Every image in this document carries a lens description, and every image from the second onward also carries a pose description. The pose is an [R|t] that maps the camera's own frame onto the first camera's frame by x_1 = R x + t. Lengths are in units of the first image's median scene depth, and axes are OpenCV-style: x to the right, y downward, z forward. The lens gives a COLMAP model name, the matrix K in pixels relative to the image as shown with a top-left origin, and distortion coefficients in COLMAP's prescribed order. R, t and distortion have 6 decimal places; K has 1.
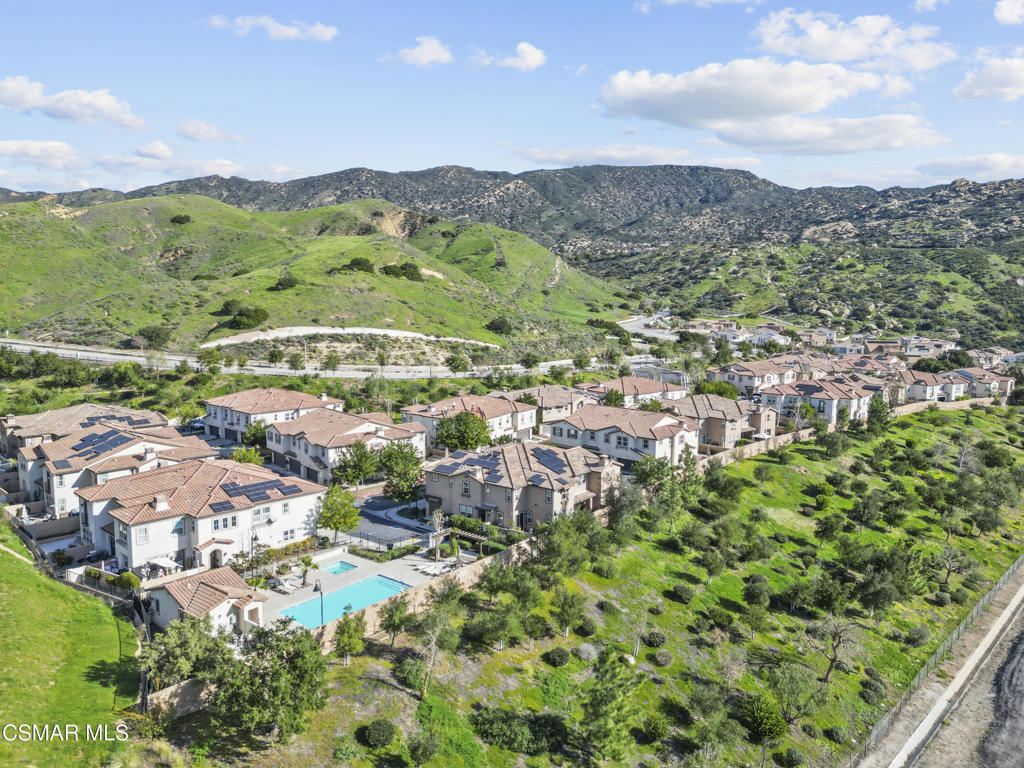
lens RADIAL K [[728.2, 0, 512.0], [0, 728.2, 384.0], [0, 0, 1]] dist [0.071588, -0.083995]
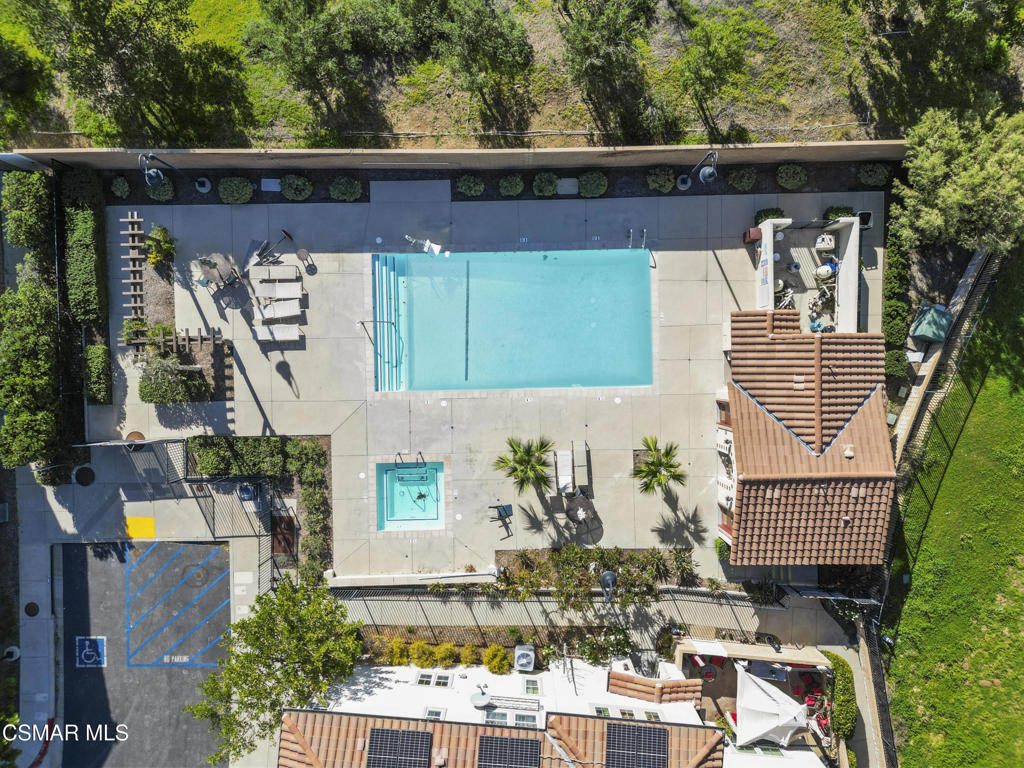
lens RADIAL K [[728.2, 0, 512.0], [0, 728.2, 384.0], [0, 0, 1]] dist [0.071588, -0.083995]
pose [[-0.629061, -0.776917, -0.026122, -0.088369], [0.085847, -0.102829, 0.990988, -0.060746], [-0.772602, 0.621149, 0.131382, 0.360061]]
